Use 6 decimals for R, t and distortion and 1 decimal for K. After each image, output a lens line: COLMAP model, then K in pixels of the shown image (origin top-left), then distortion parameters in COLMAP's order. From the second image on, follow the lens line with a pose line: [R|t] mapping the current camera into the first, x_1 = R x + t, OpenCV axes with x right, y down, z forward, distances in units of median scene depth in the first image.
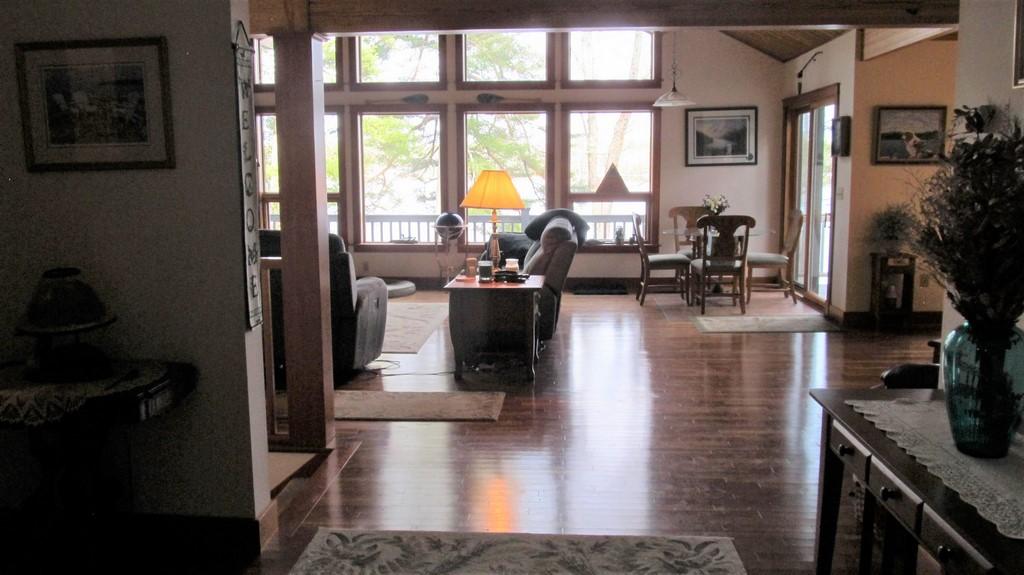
lens RADIAL K [[831.1, 0, 512.0], [0, 831.1, 287.5], [0, 0, 1]] dist [-0.063254, 0.001065]
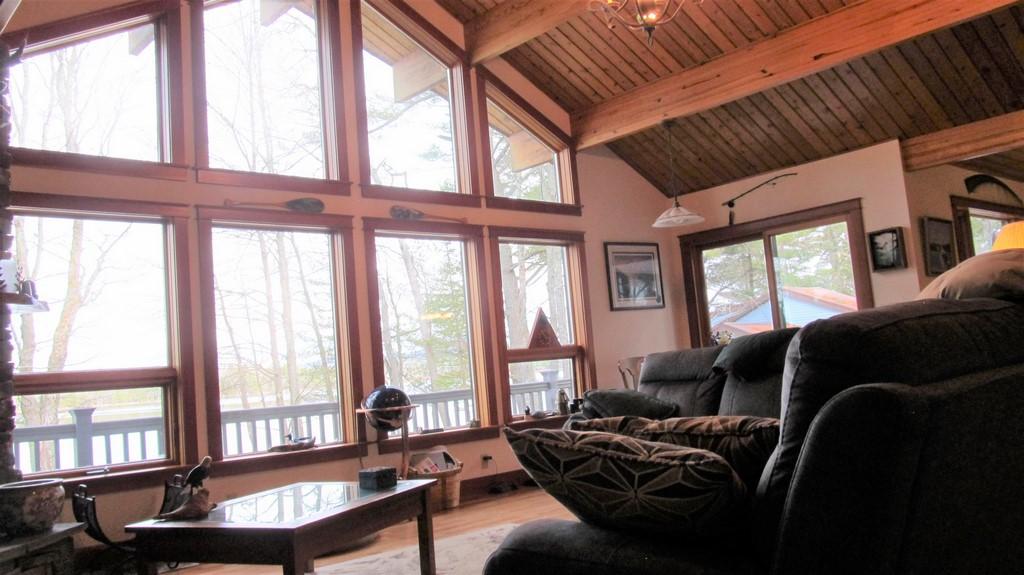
lens RADIAL K [[831.1, 0, 512.0], [0, 831.1, 287.5], [0, 0, 1]] dist [-0.063254, 0.001065]
pose [[0.718419, 0.013561, 0.695478, -0.429533], [0.170600, 0.965840, -0.195061, -0.026017], [-0.674366, 0.258784, 0.691565, 0.497265]]
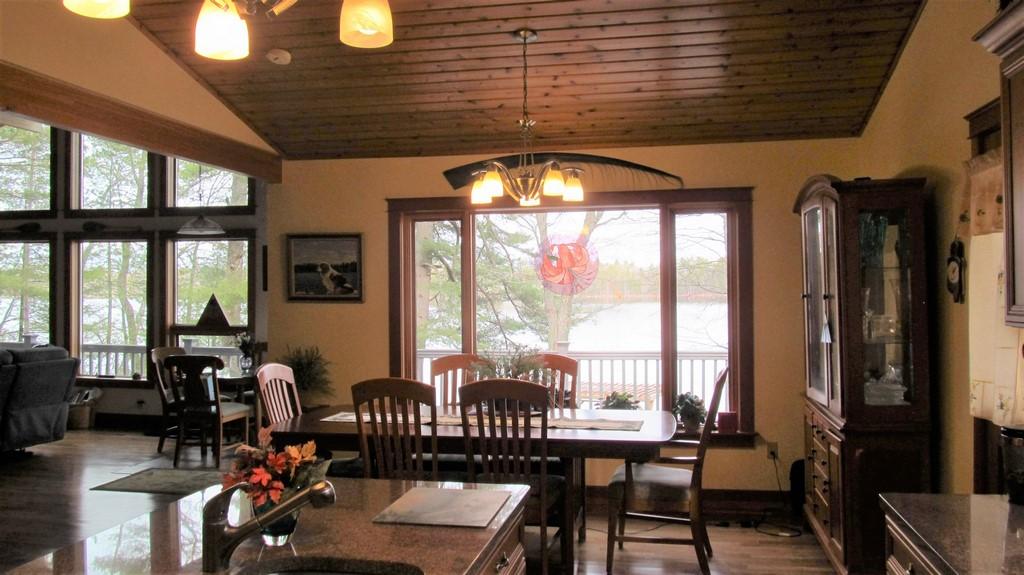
lens RADIAL K [[831.1, 0, 512.0], [0, 831.1, 287.5], [0, 0, 1]] dist [-0.063254, 0.001065]
pose [[0.991889, 0.007687, -0.126873, 0.581047], [-0.025554, 0.989849, -0.139804, -0.036509], [0.124510, 0.141912, 0.982017, 0.131407]]
